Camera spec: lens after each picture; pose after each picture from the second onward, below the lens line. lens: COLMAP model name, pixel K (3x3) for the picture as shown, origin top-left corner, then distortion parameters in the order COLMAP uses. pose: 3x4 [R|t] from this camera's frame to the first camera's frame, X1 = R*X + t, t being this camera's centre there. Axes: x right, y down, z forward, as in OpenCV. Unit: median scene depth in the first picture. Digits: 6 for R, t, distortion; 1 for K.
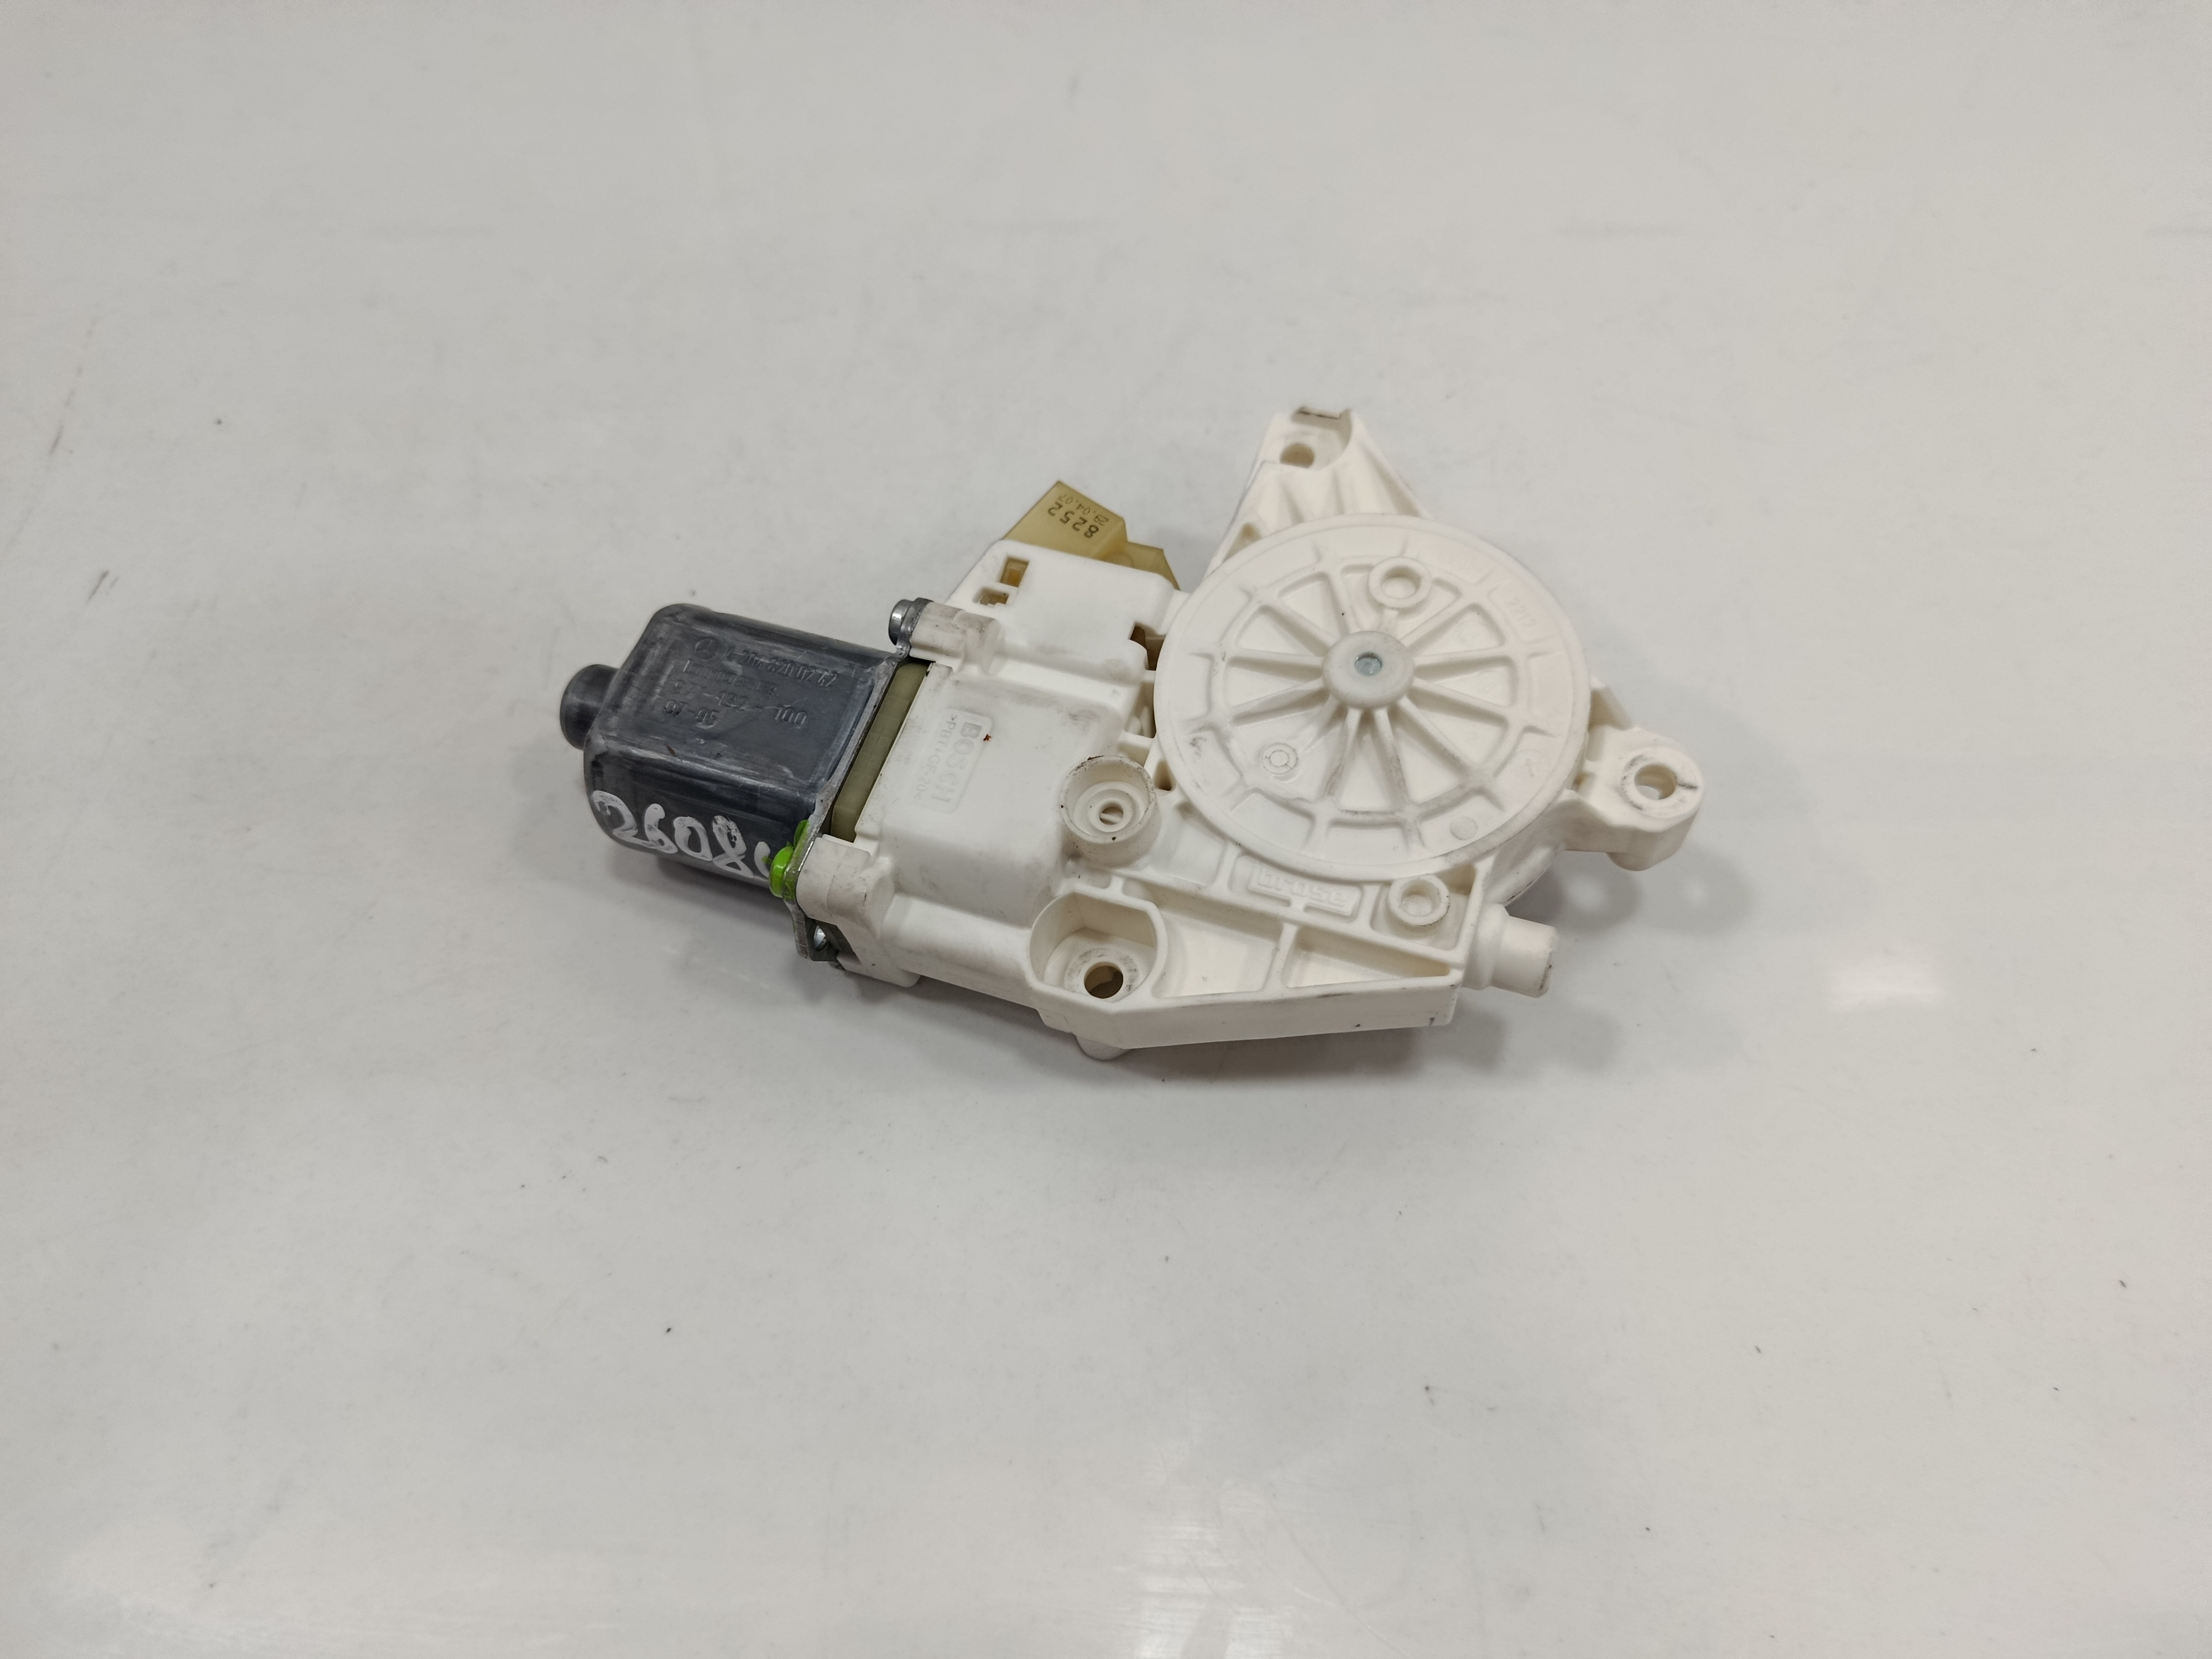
lens RADIAL K [[1560.2, 0, 1106.0], [0, 1560.2, 829.5], [0, 0, 1]] dist [-0.002871, -0.000756]
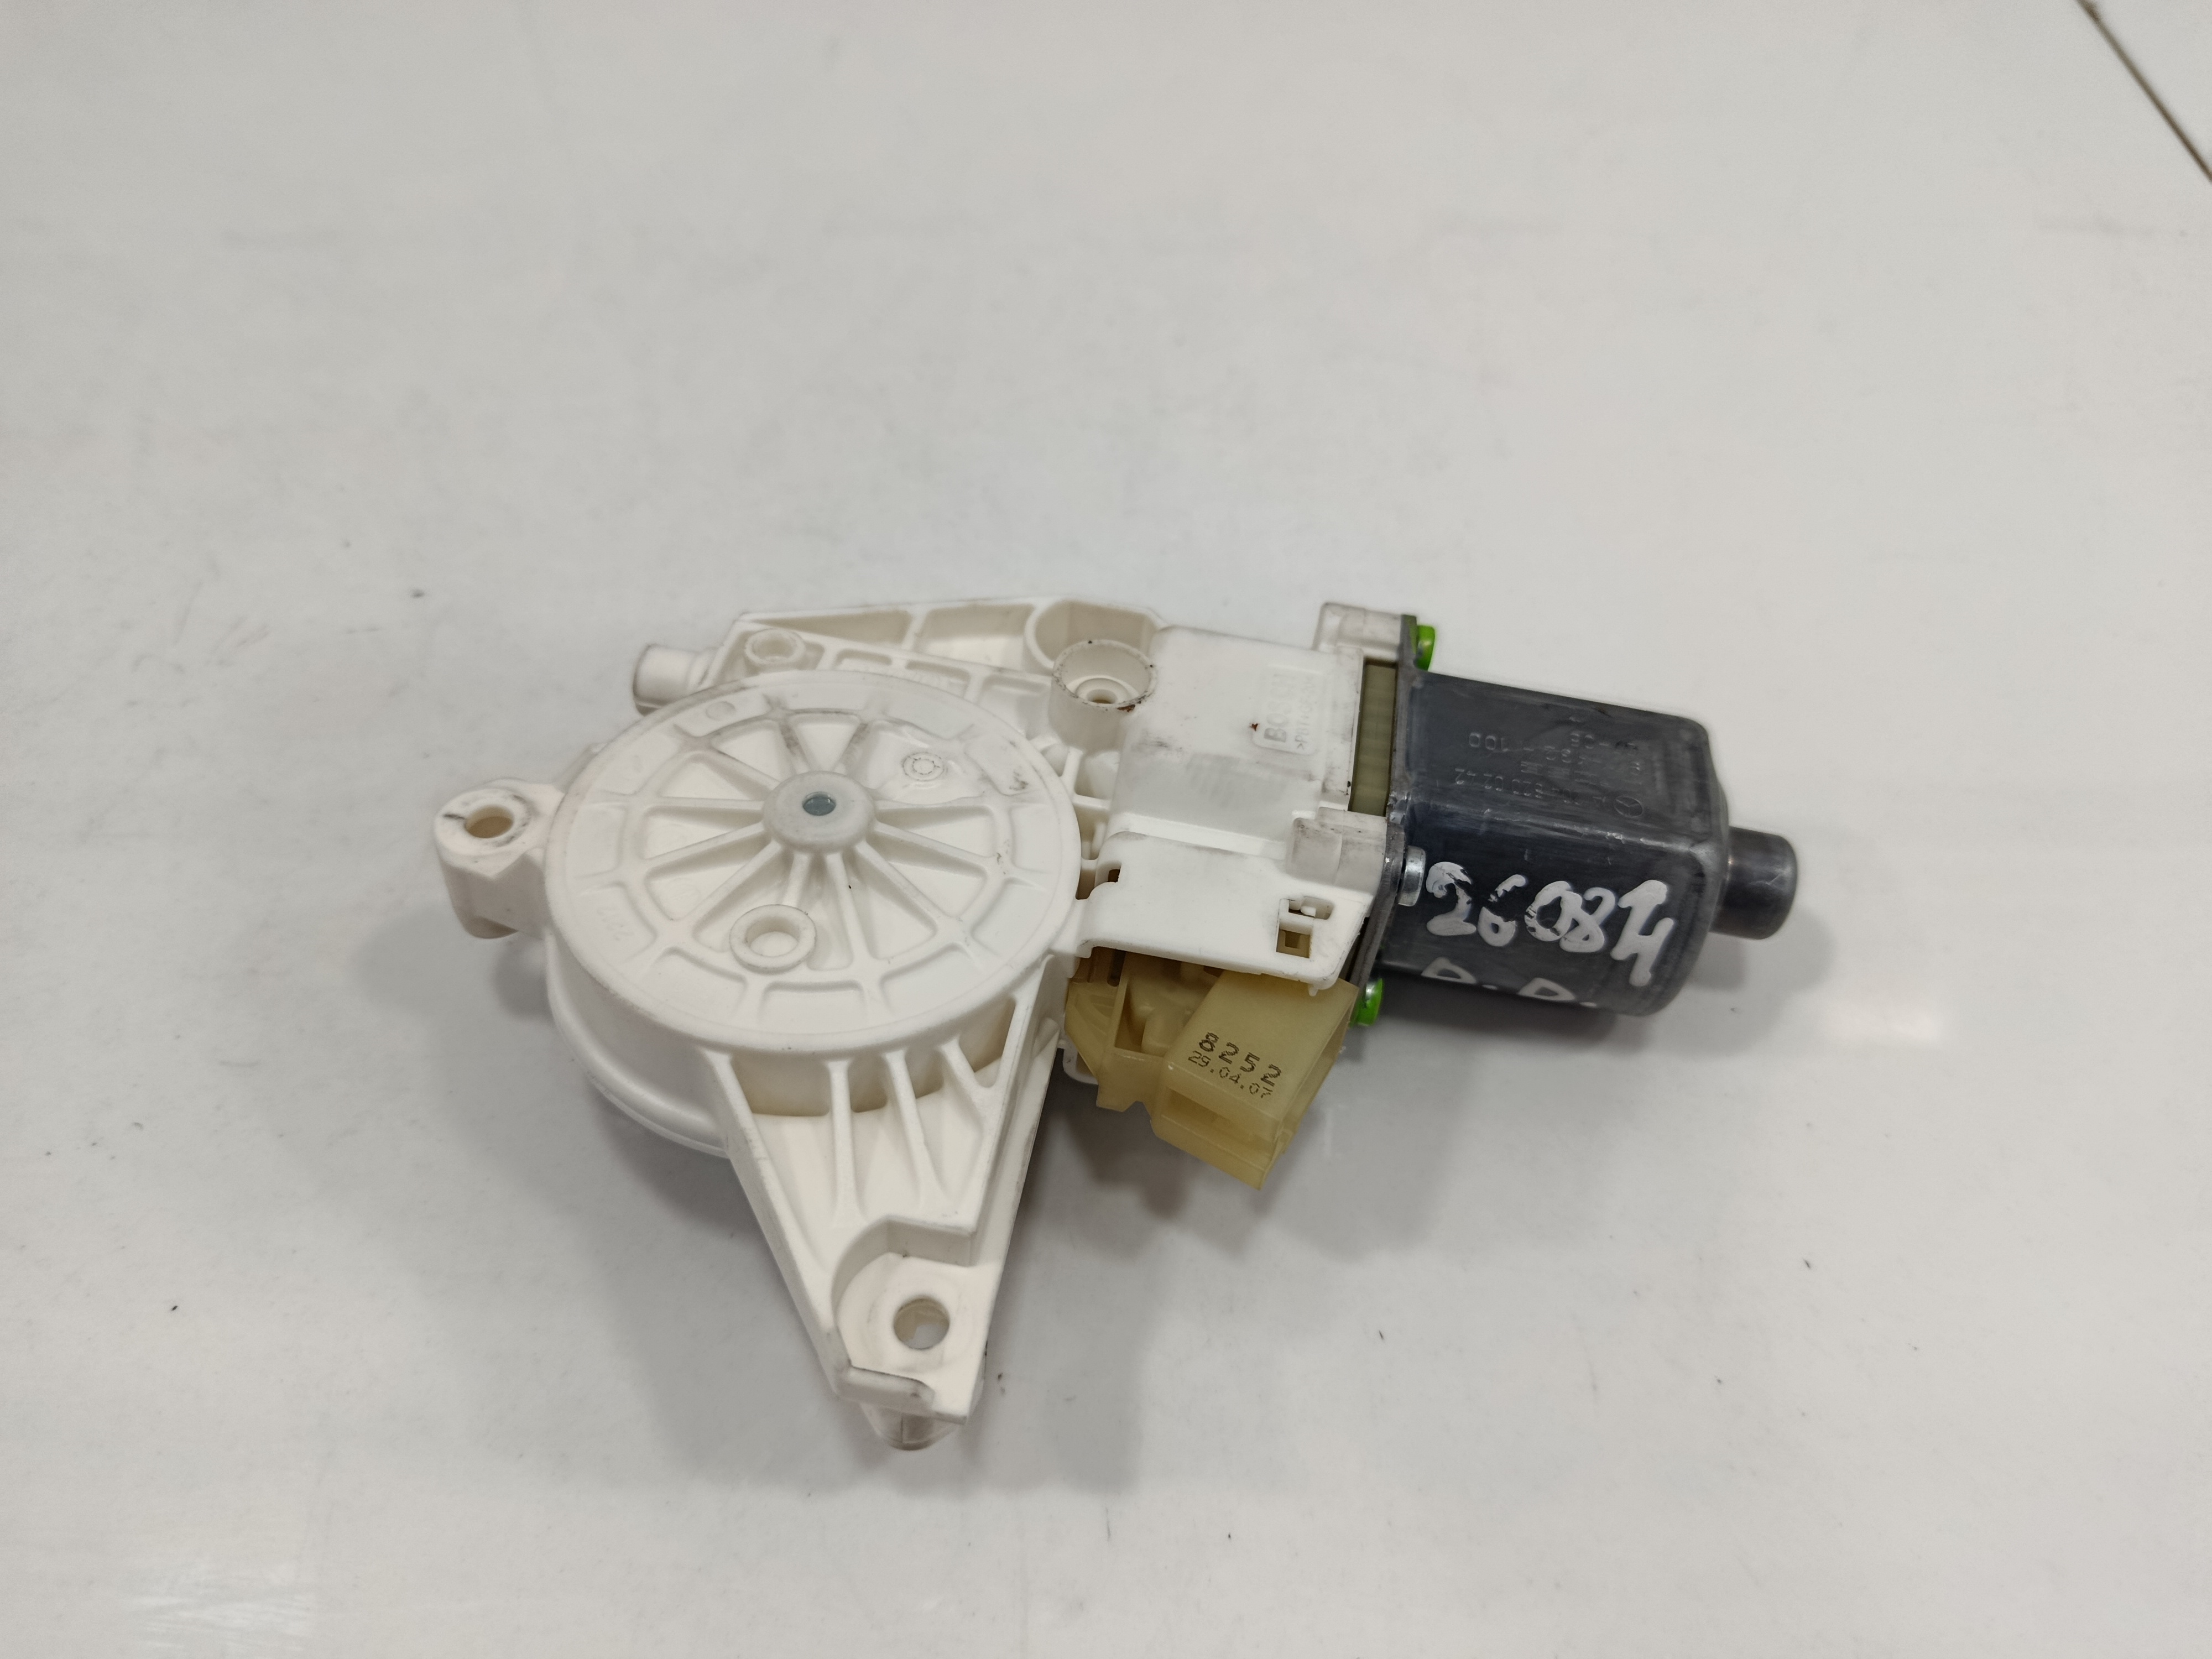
lens RADIAL K [[1560.2, 0, 1106.0], [0, 1560.2, 829.5], [0, 0, 1]] dist [-0.002871, -0.000756]
pose [[-0.985245, 0.143709, -0.092948, 0.095636], [-0.138960, -0.354664, 0.924610, -0.873721], [0.099910, 0.923884, 0.369401, 0.712863]]
